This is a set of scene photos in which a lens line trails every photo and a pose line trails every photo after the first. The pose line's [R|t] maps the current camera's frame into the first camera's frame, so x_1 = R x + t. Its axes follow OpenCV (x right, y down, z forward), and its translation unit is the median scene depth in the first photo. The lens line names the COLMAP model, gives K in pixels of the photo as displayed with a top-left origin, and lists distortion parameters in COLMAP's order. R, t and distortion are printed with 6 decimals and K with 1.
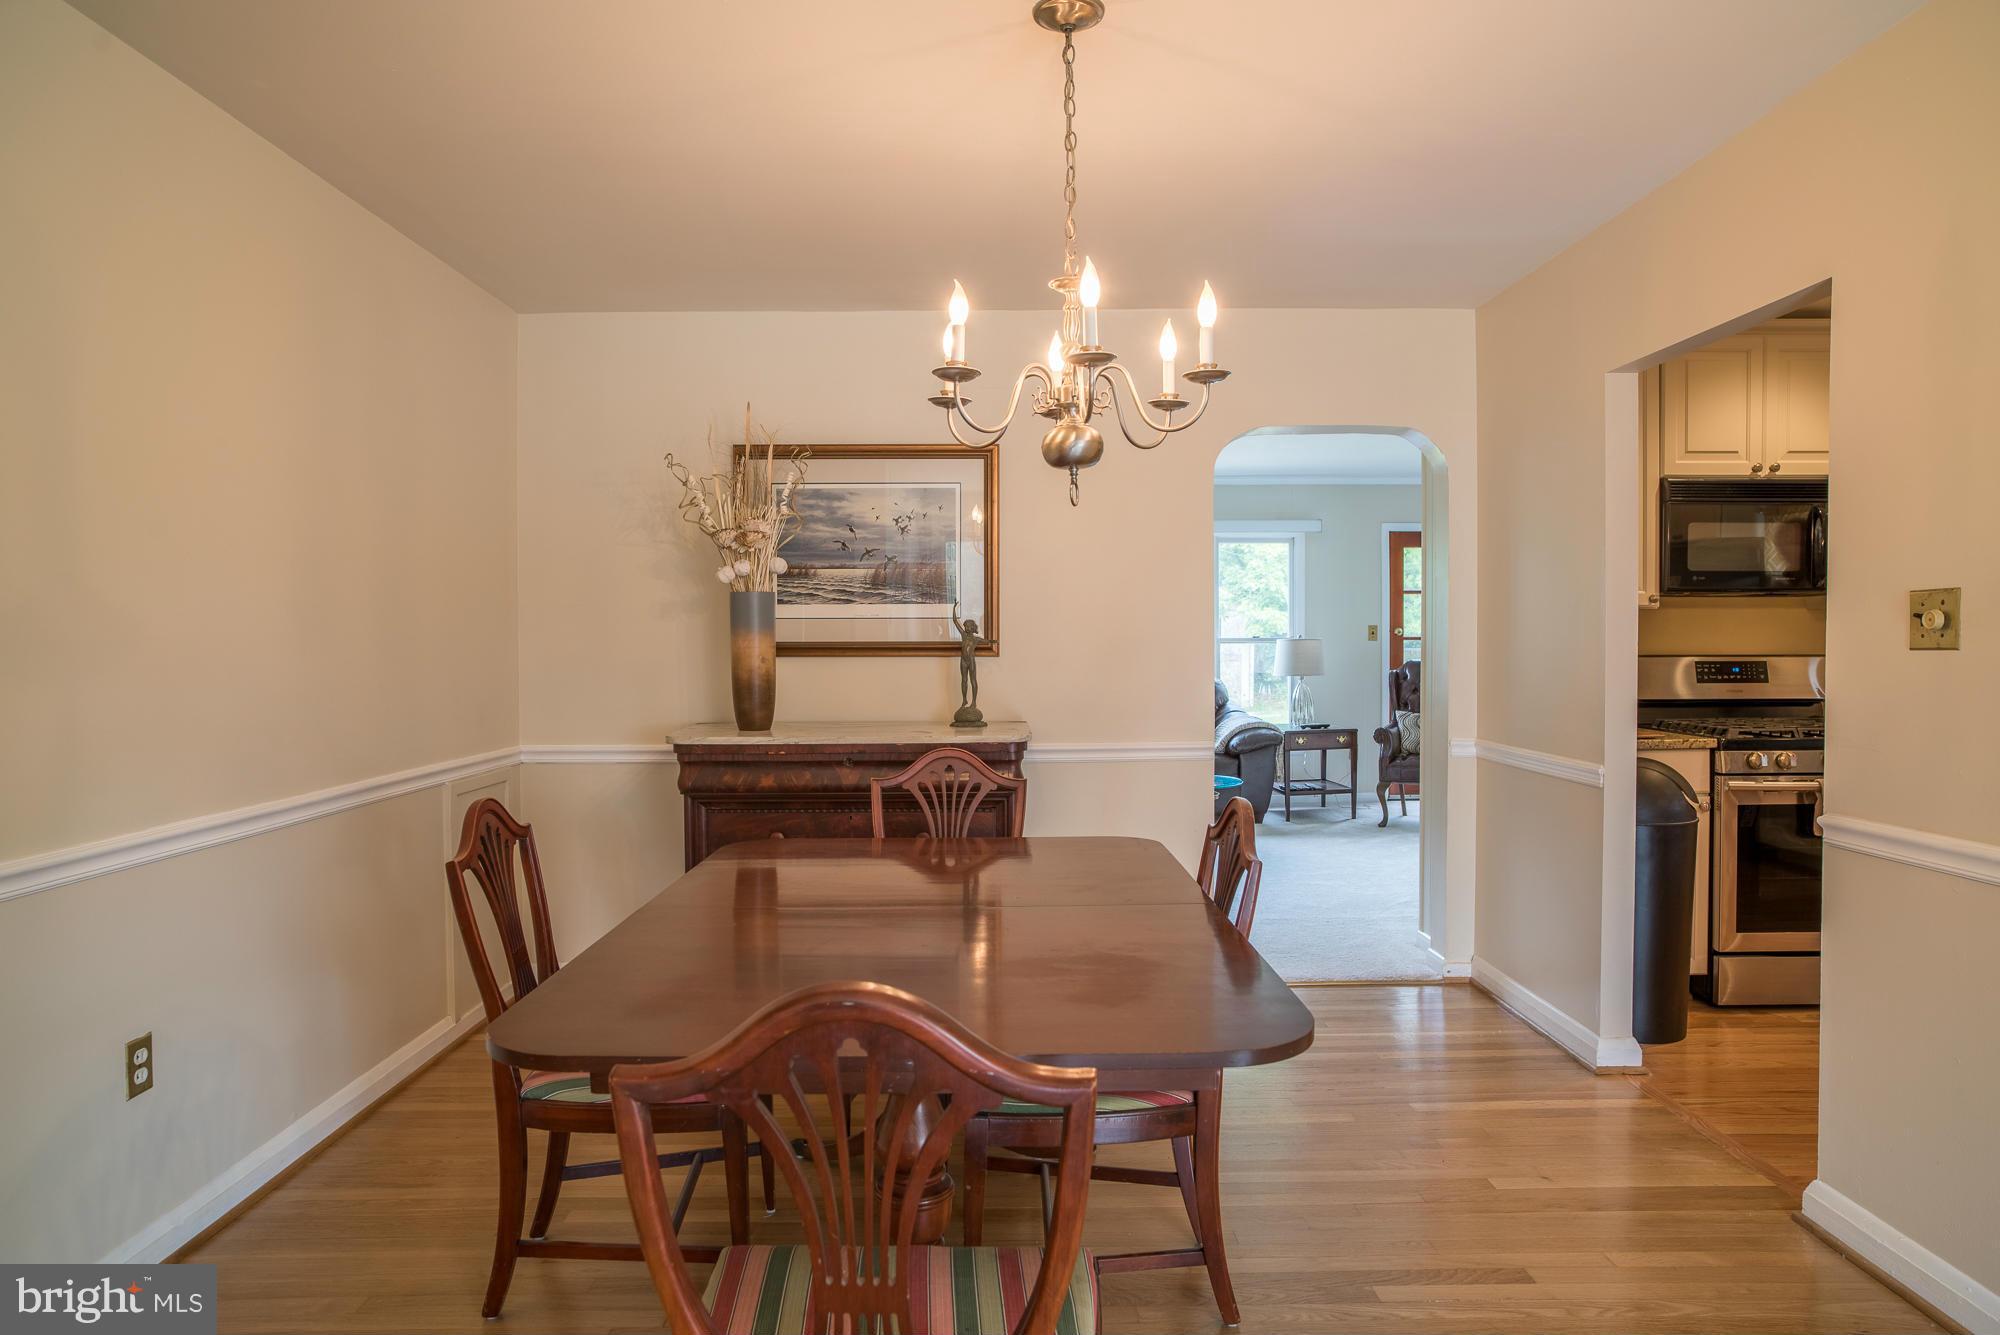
lens RADIAL K [[1208.5, 0, 1000.0], [0, 1208.5, 667.5], [0, 0, 1]] dist [-0.083992, 0.074049]
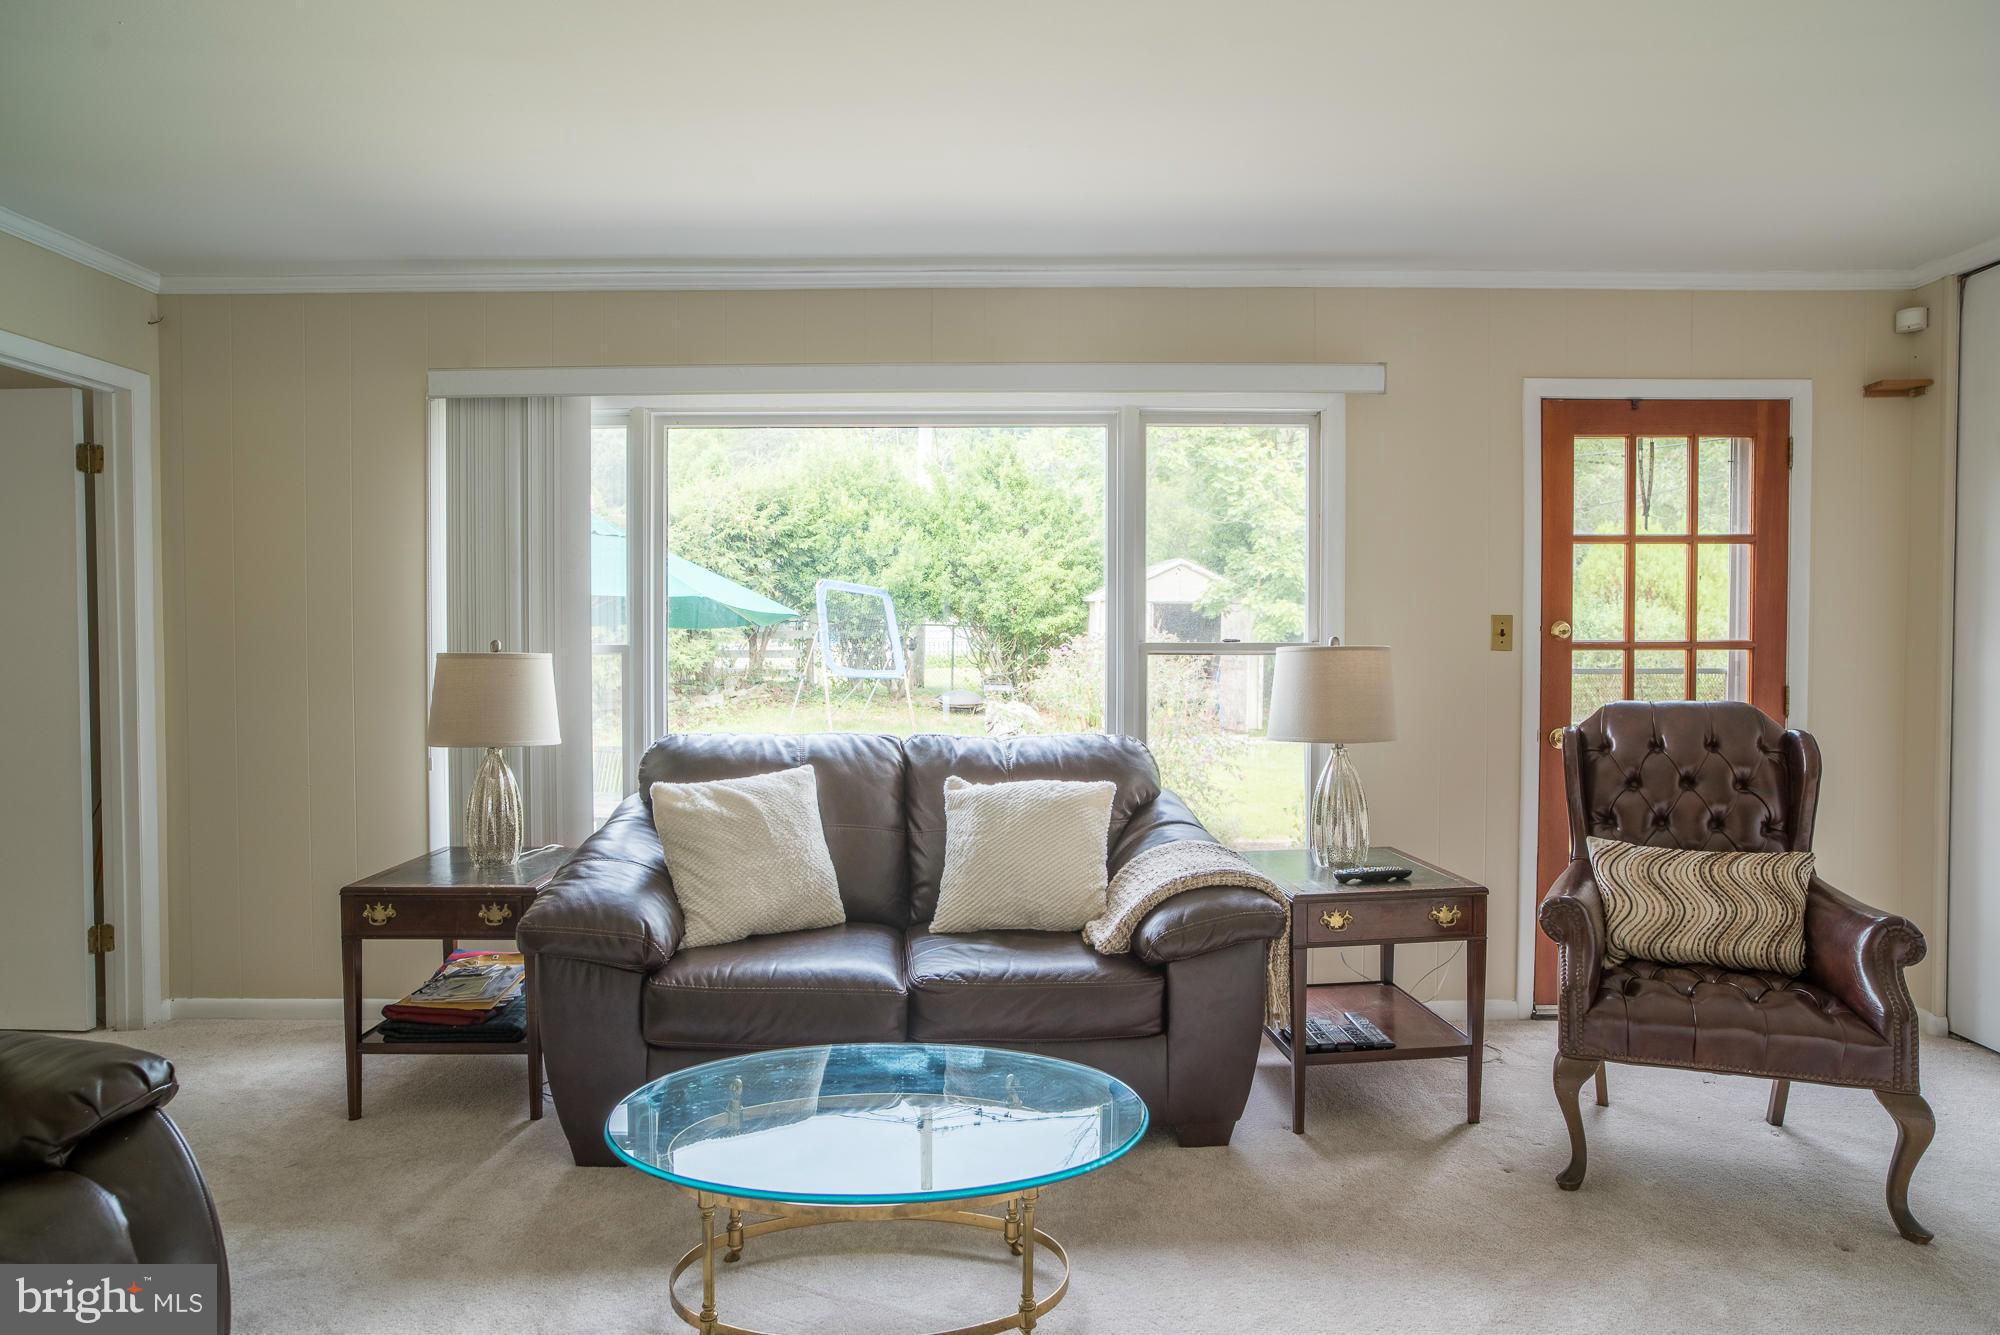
lens RADIAL K [[1208.5, 0, 1000.0], [0, 1208.5, 667.5], [0, 0, 1]] dist [-0.083992, 0.074049]
pose [[0.999853, 0.006121, -0.016018, 0.285235], [-0.006114, 0.999981, 0.000482, -0.032184], [0.016021, -0.000384, 0.999872, 1.180631]]
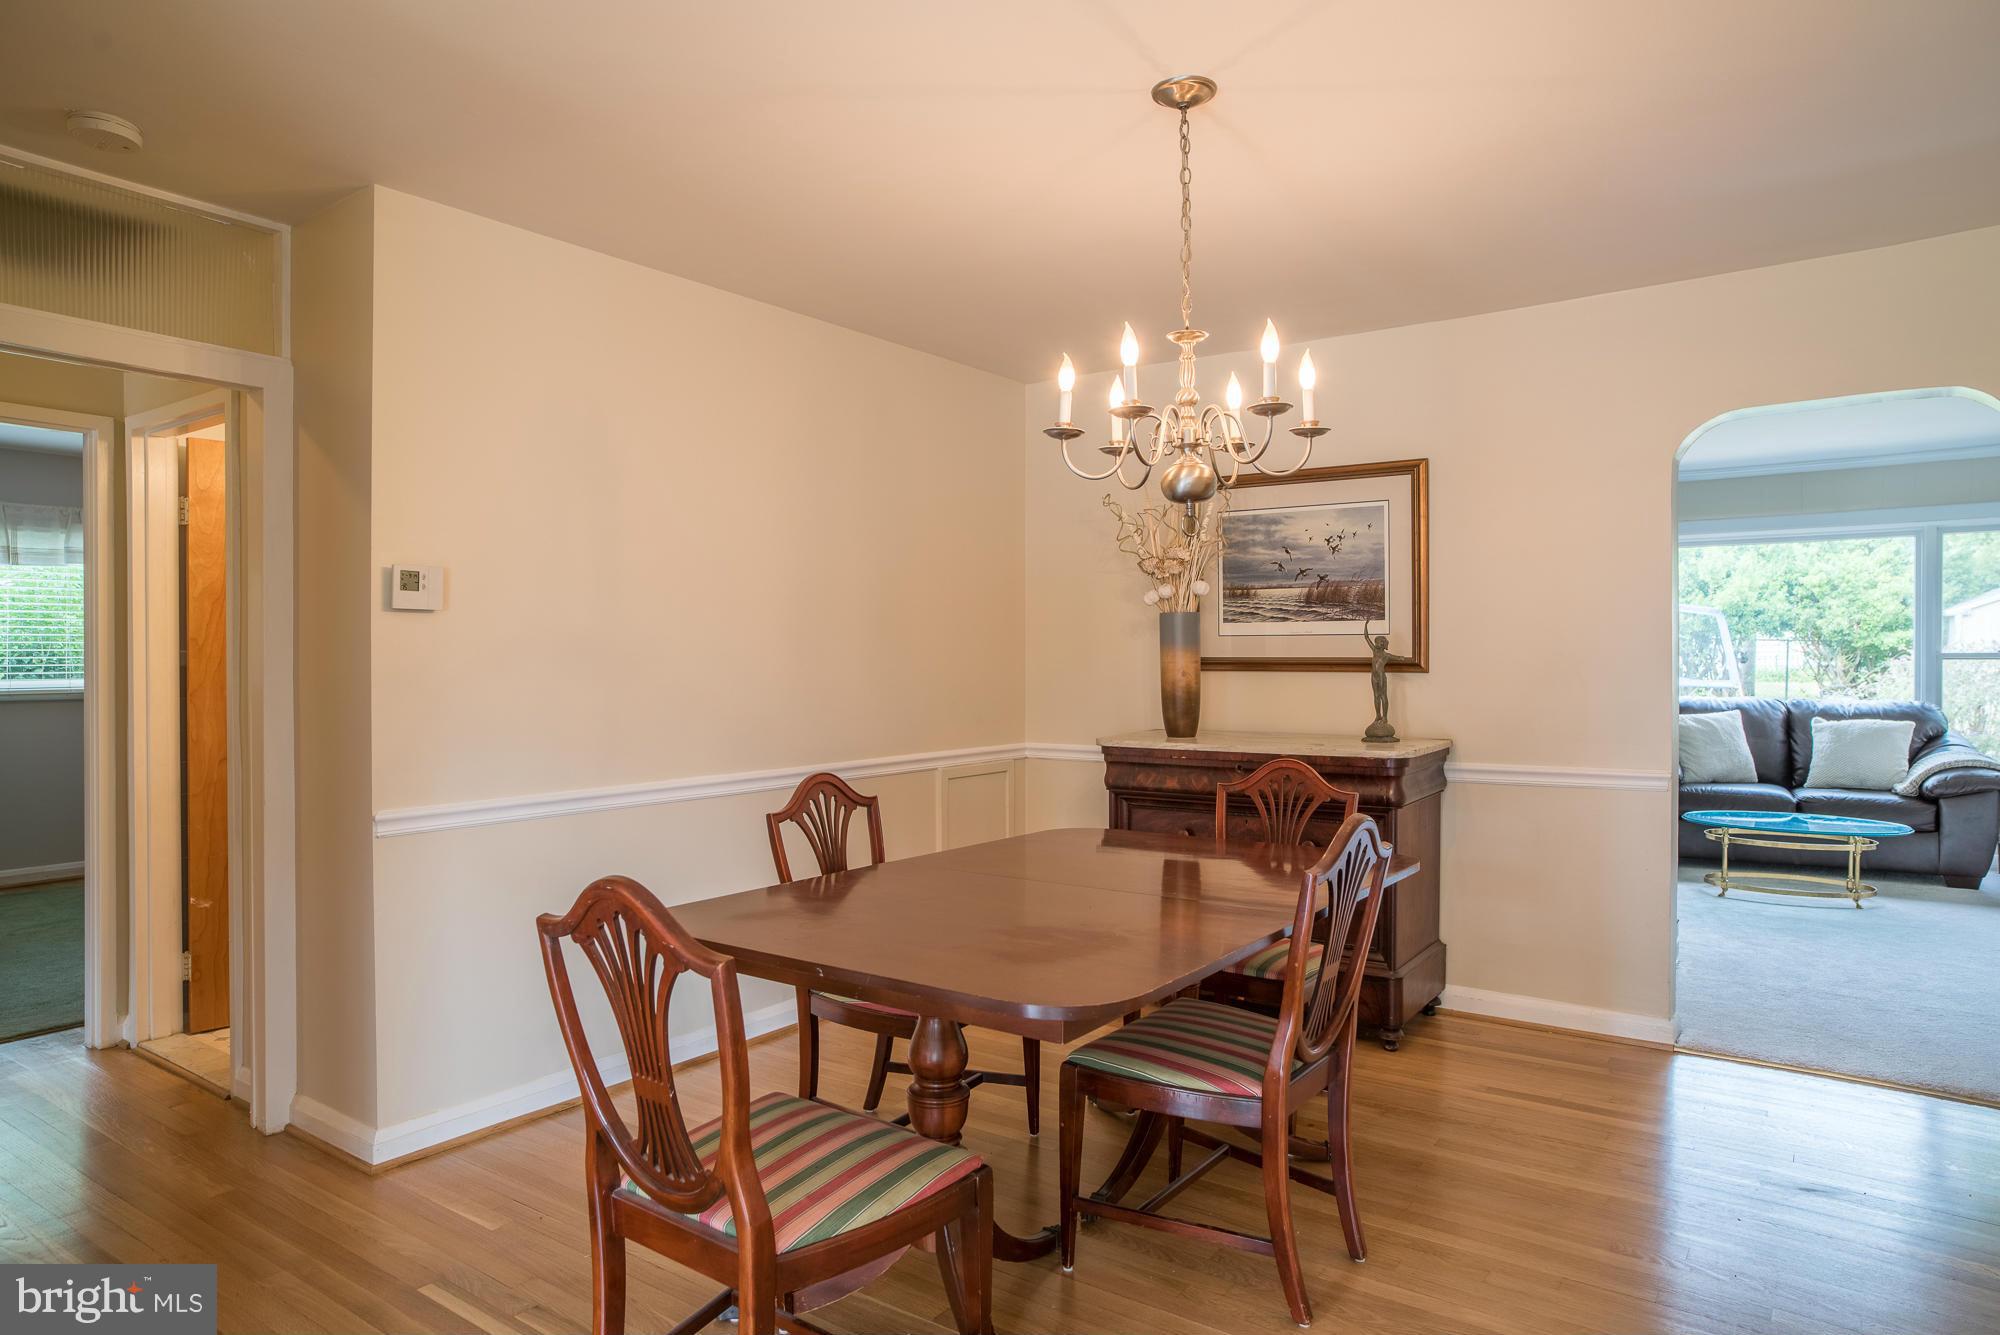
lens RADIAL K [[1208.5, 0, 1000.0], [0, 1208.5, 667.5], [0, 0, 1]] dist [-0.083992, 0.074049]
pose [[0.805461, 0.007202, -0.592605, 0.298832], [-0.013755, 0.999884, -0.006543, -0.002214], [0.592490, 0.013422, 0.805466, 0.005036]]
